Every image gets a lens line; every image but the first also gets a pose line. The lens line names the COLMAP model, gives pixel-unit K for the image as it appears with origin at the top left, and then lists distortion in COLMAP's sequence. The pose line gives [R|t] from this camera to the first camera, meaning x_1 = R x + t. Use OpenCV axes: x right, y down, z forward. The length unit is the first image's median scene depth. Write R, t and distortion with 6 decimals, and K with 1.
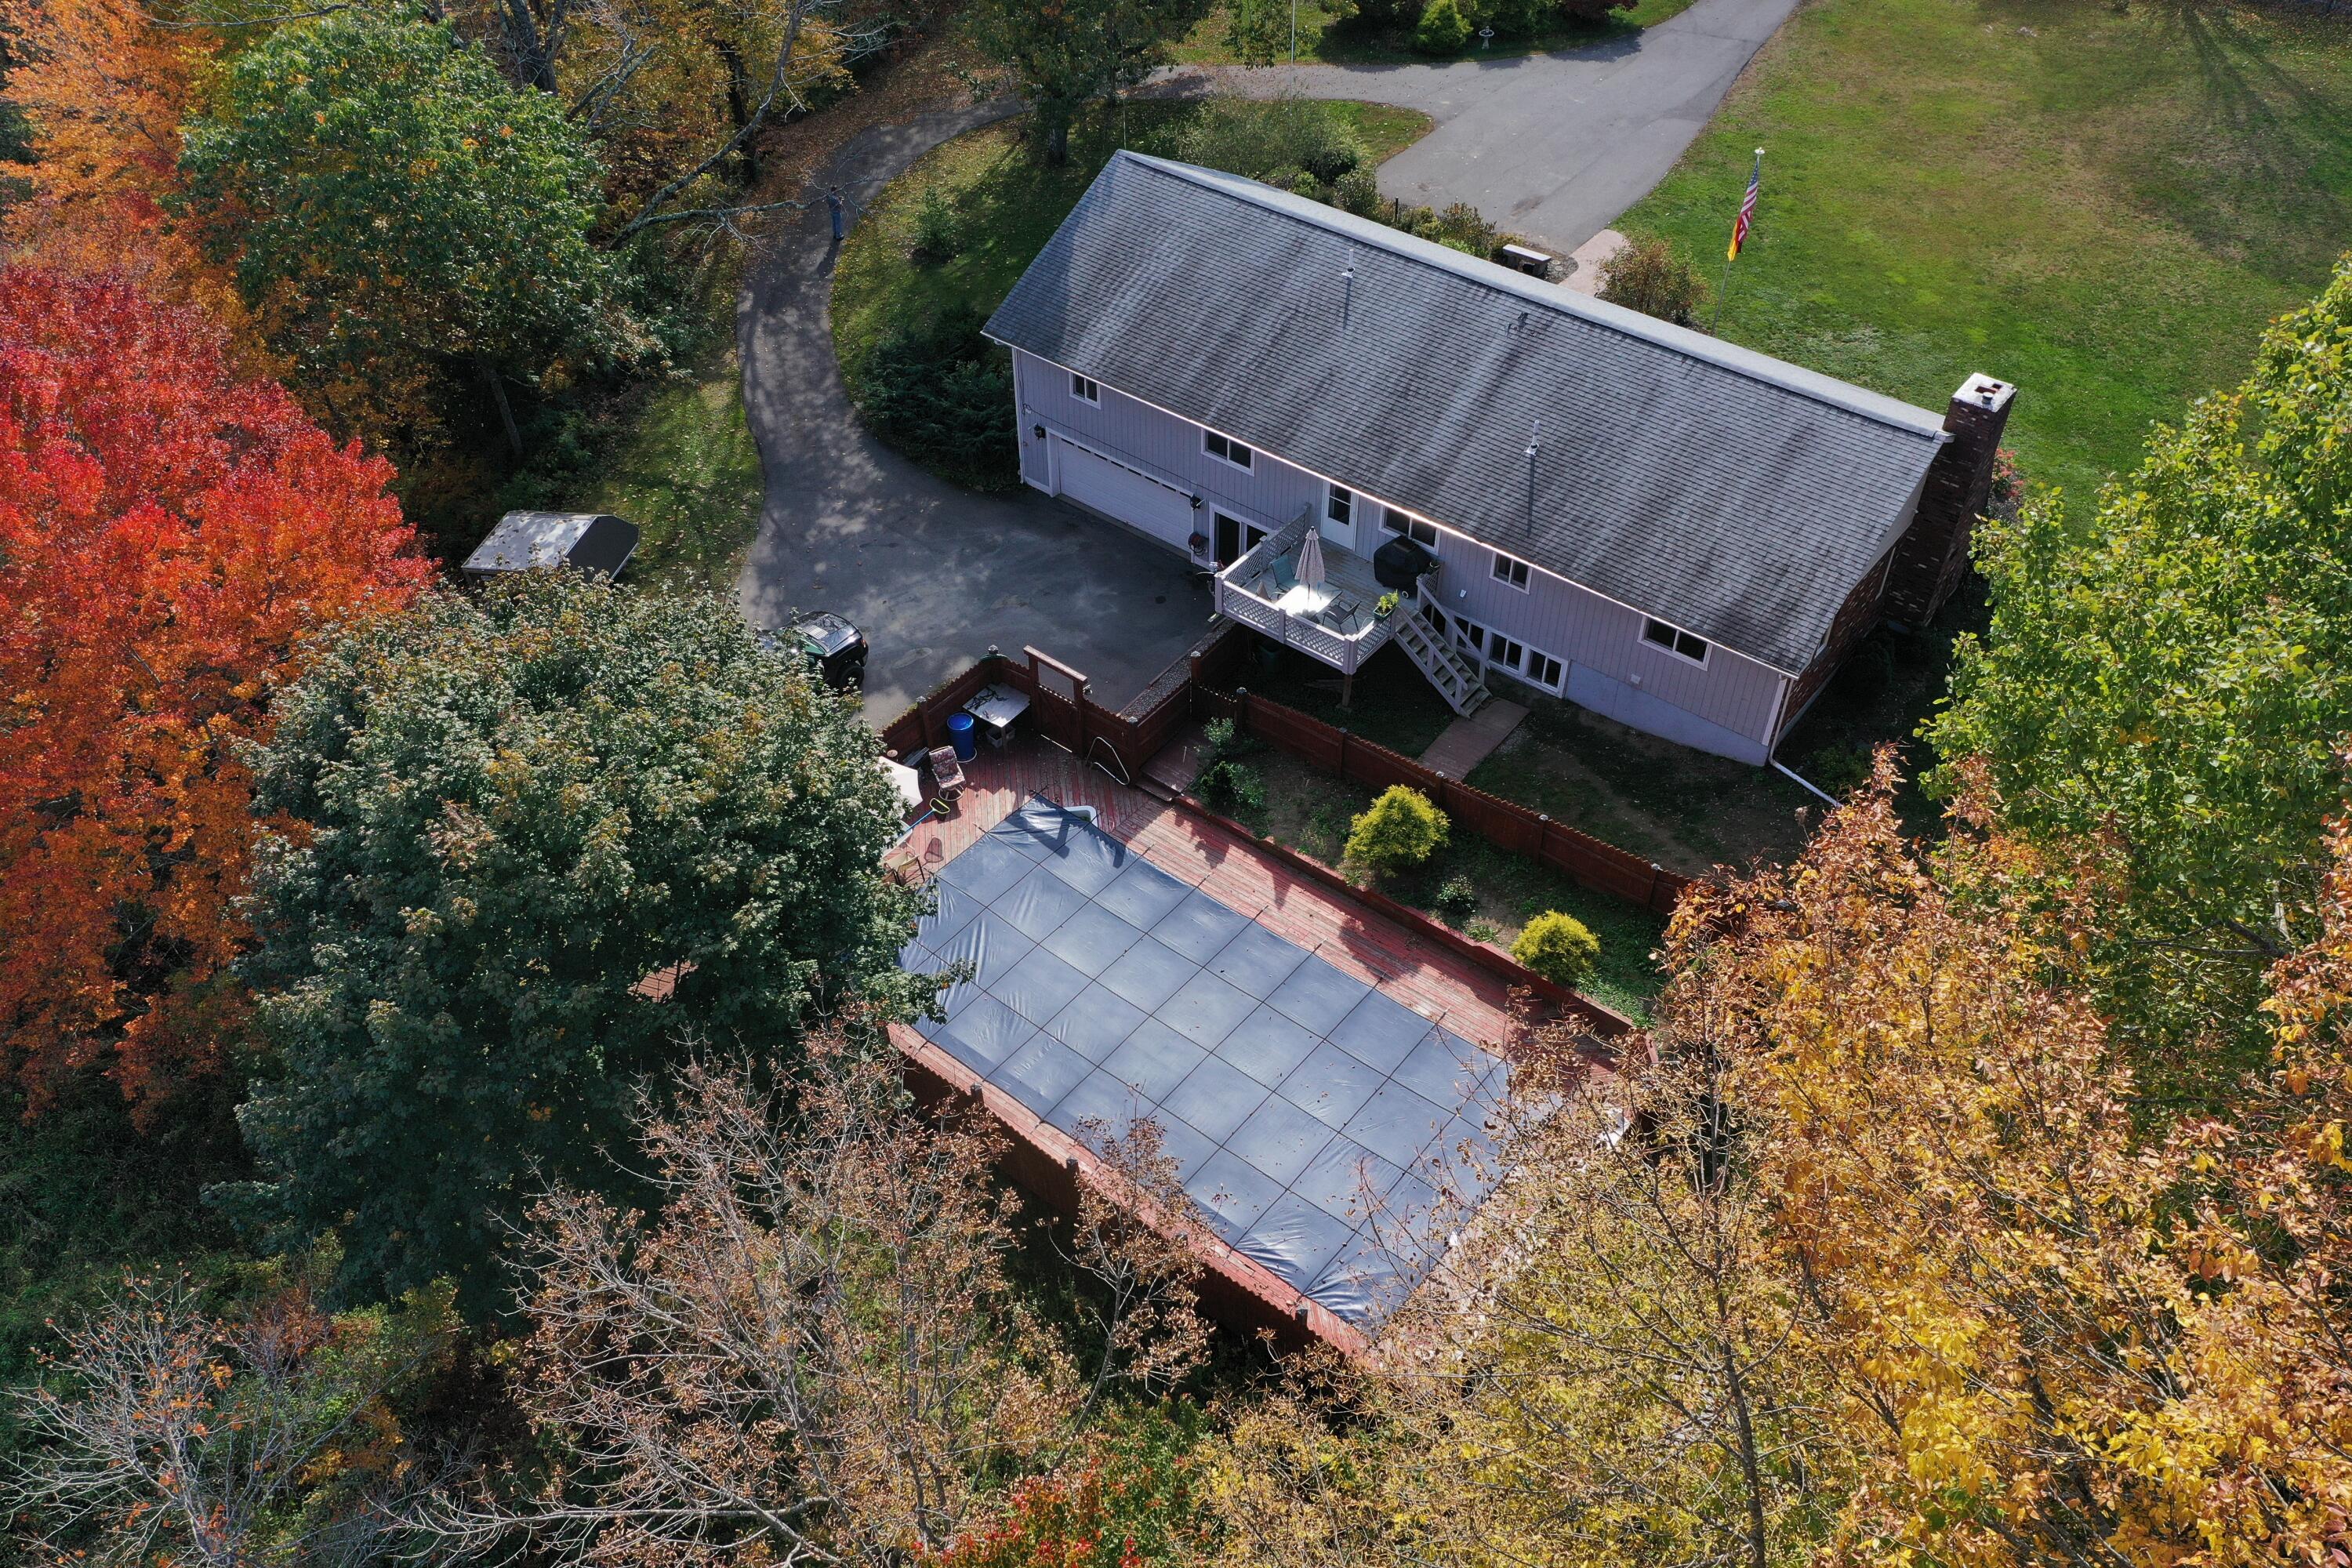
lens RADIAL K [[1685.9, 0, 1230.3], [0, 1685.9, 835.8], [0, 0, 1]] dist [0.093430, -0.079469]
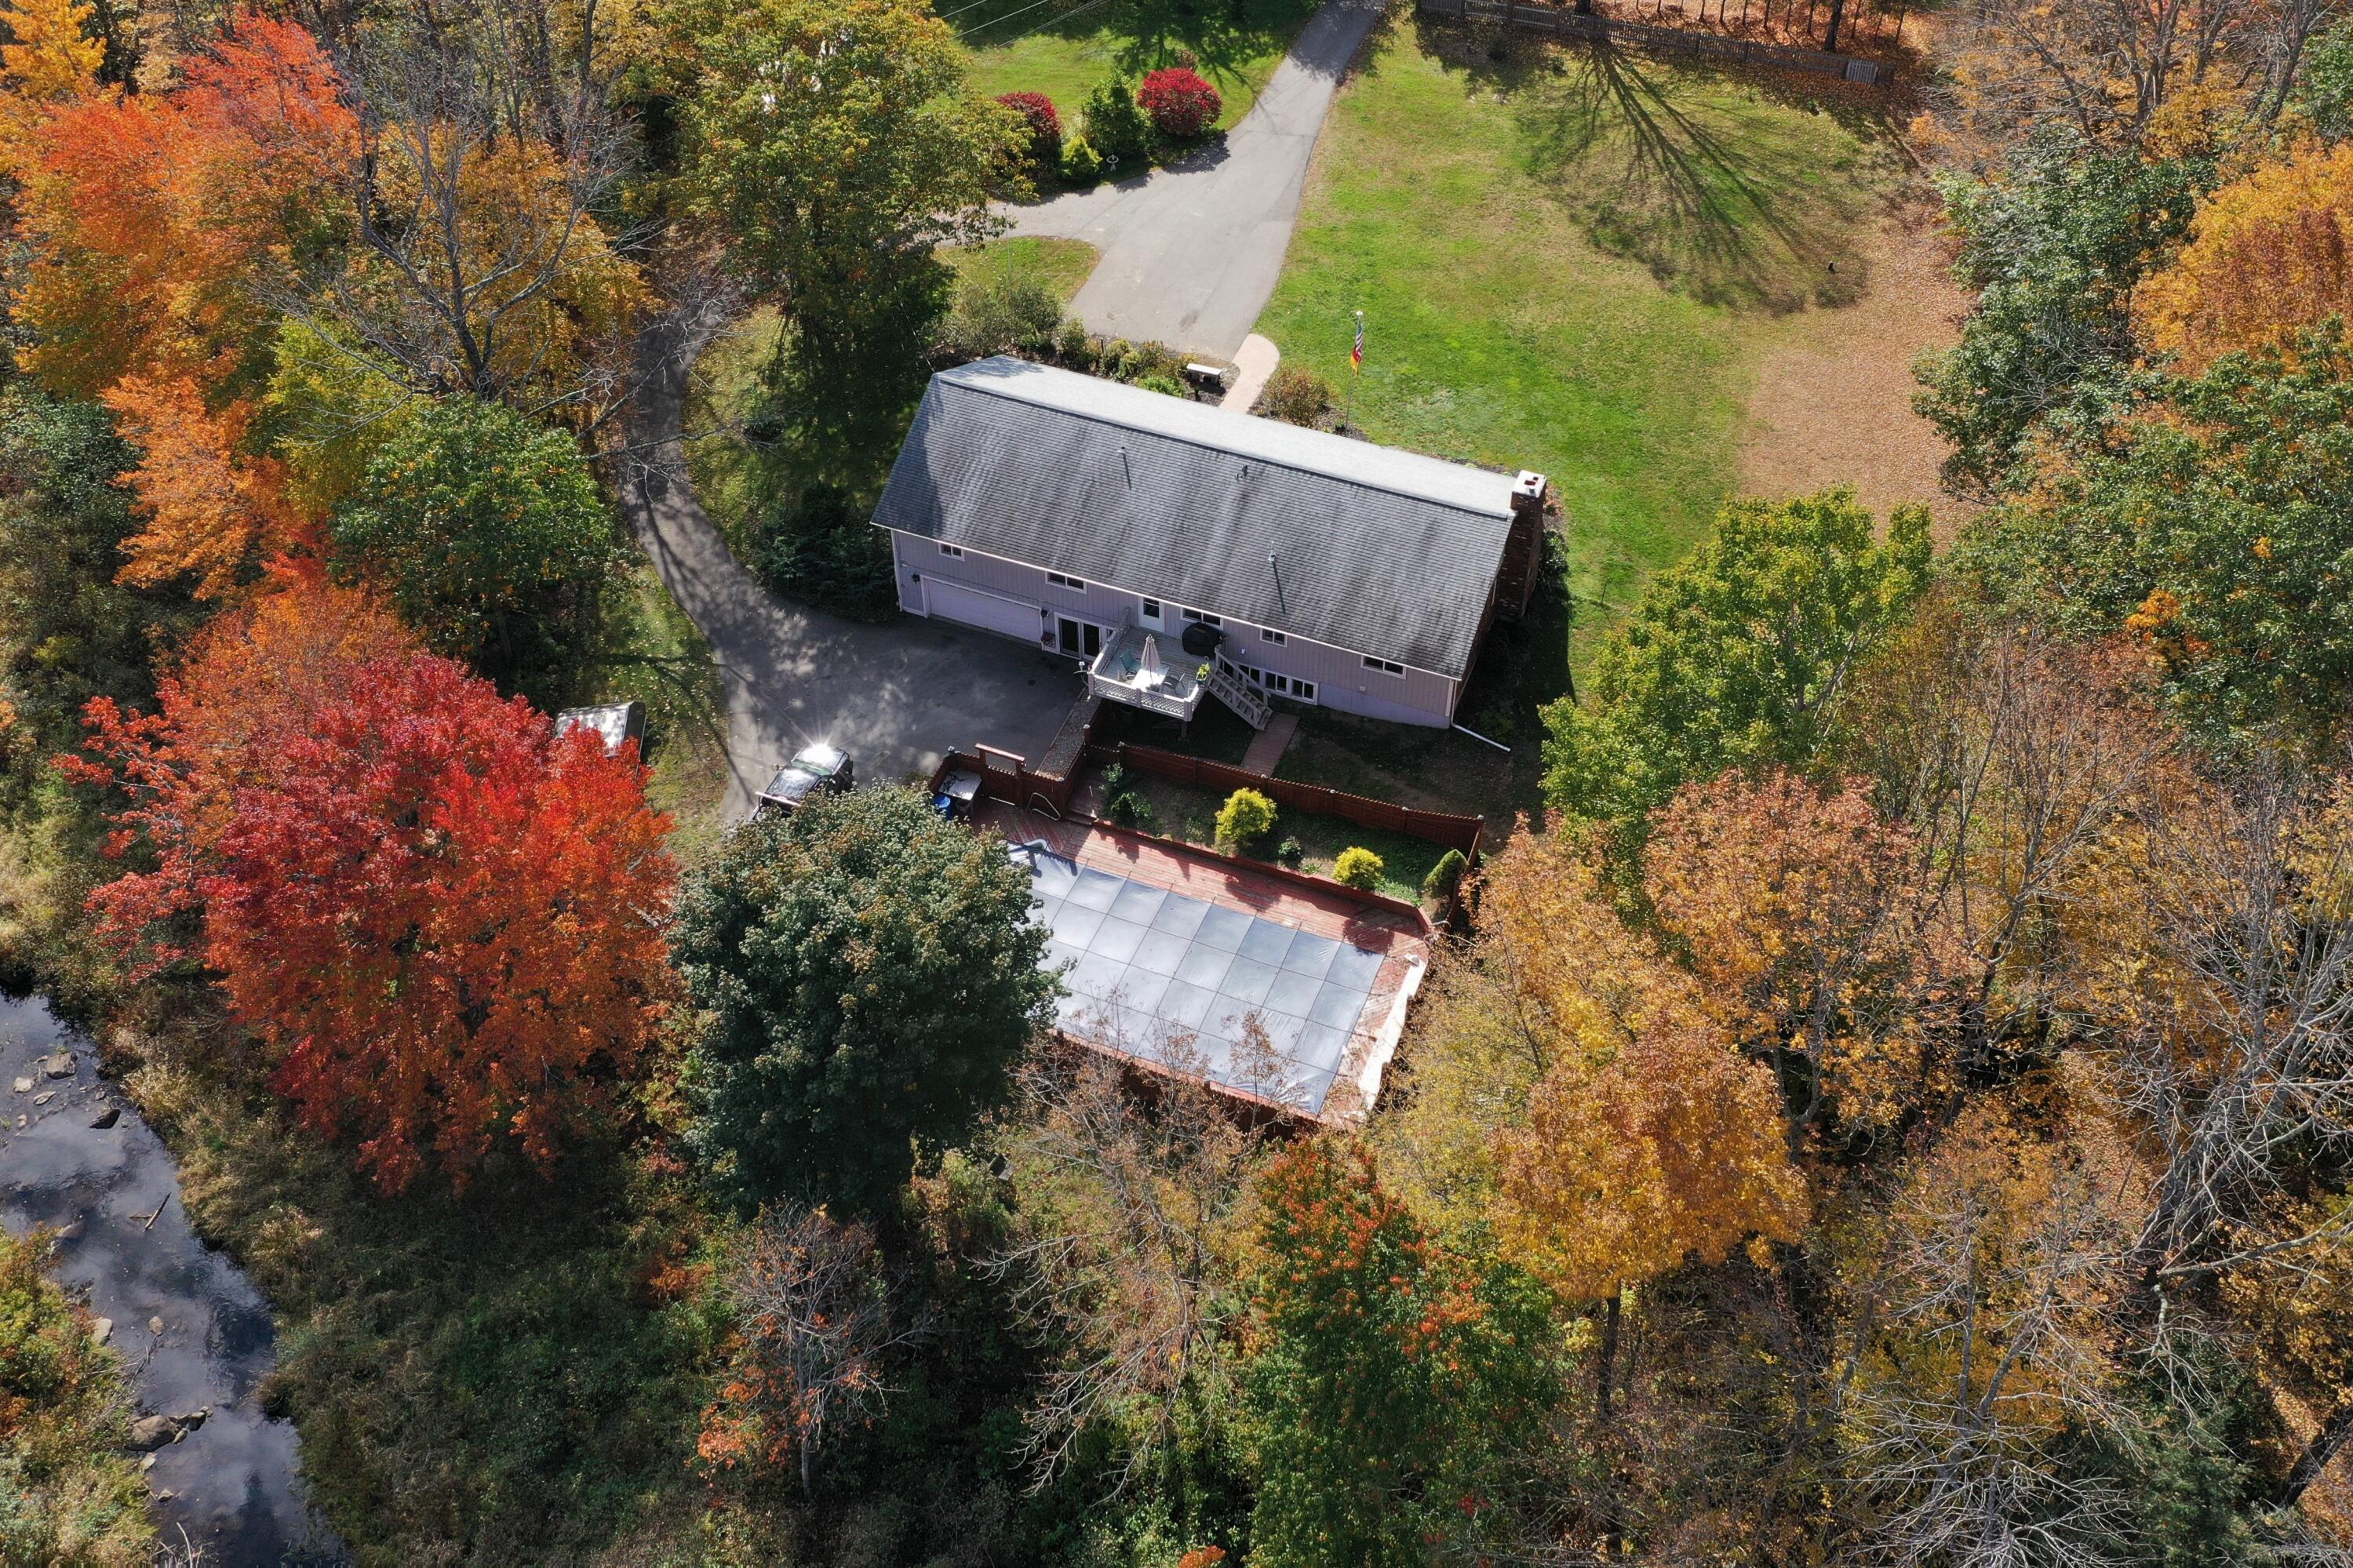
lens RADIAL K [[1686.4, 0, 1230.8], [0, 1686.4, 835.8], [0, 0, 1]] dist [0.093430, -0.079469]
pose [[0.959518, -0.210238, 0.187420, -0.200640], [0.197702, 0.976703, 0.083458, -0.111647], [-0.200599, -0.043026, 0.978728, -0.520023]]
